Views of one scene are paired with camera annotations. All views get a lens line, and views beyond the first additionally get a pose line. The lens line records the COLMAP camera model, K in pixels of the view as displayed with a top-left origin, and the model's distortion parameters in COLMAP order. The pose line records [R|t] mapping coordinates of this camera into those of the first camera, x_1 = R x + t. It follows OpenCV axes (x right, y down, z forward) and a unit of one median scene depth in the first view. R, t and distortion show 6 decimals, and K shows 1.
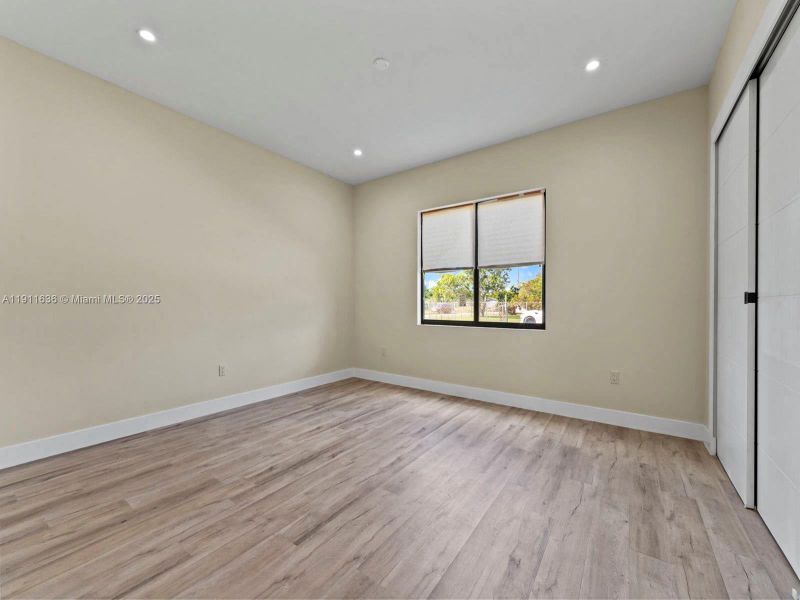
lens RADIAL K [[323.2, 0, 397.0], [0, 323.2, 305.4], [0, 0, 1]] dist [-0.000886, -0.000270]
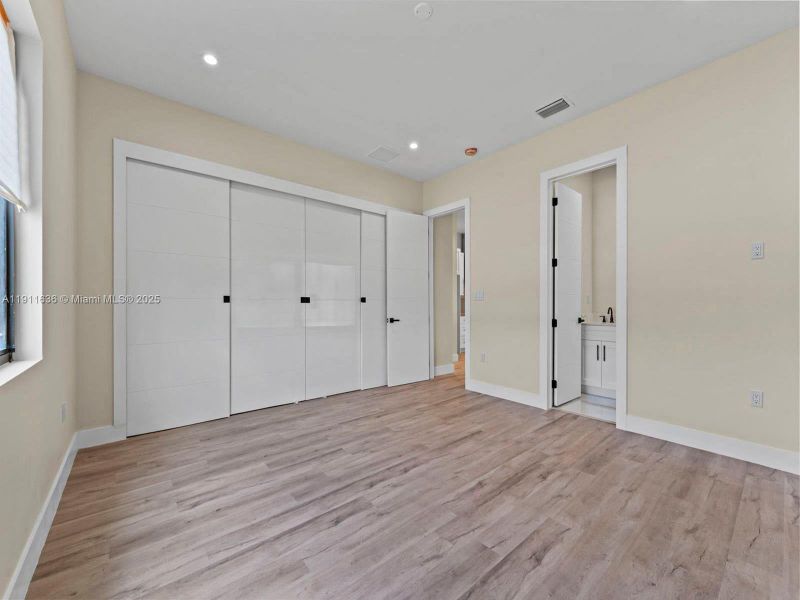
lens RADIAL K [[323.2, 0, 397.0], [0, 323.2, 305.4], [0, 0, 1]] dist [-0.000886, -0.000270]
pose [[-0.967503, -0.003754, 0.252832, -0.212807], [-0.002150, 0.999976, 0.006621, -0.001622], [-0.252851, 0.005862, -0.967487, 2.010687]]
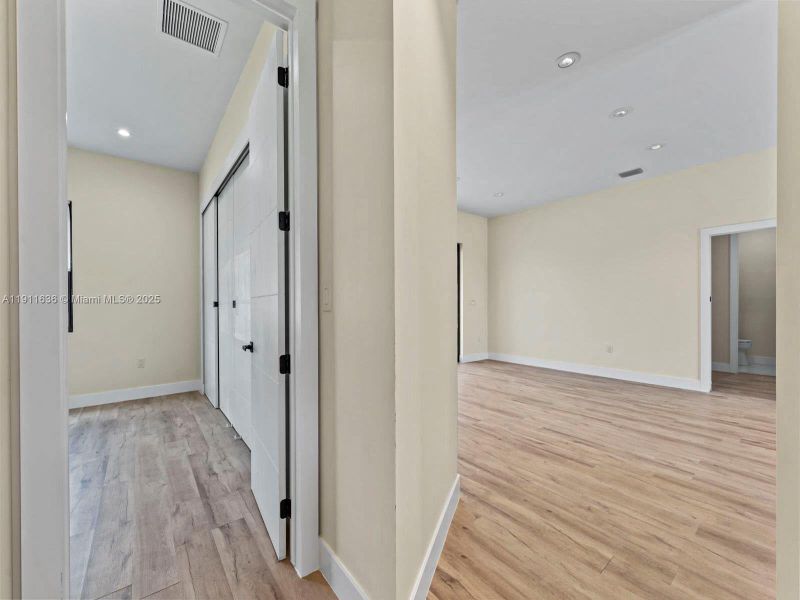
lens RADIAL K [[323.2, 0, 397.0], [0, 323.2, 305.4], [0, 0, 1]] dist [-0.000886, -0.000270]
pose [[0.273056, -0.006527, 0.961976, -0.434378], [0.009029, 0.999950, 0.004222, -0.011443], [-0.961956, 0.007533, 0.273102, -0.518047]]
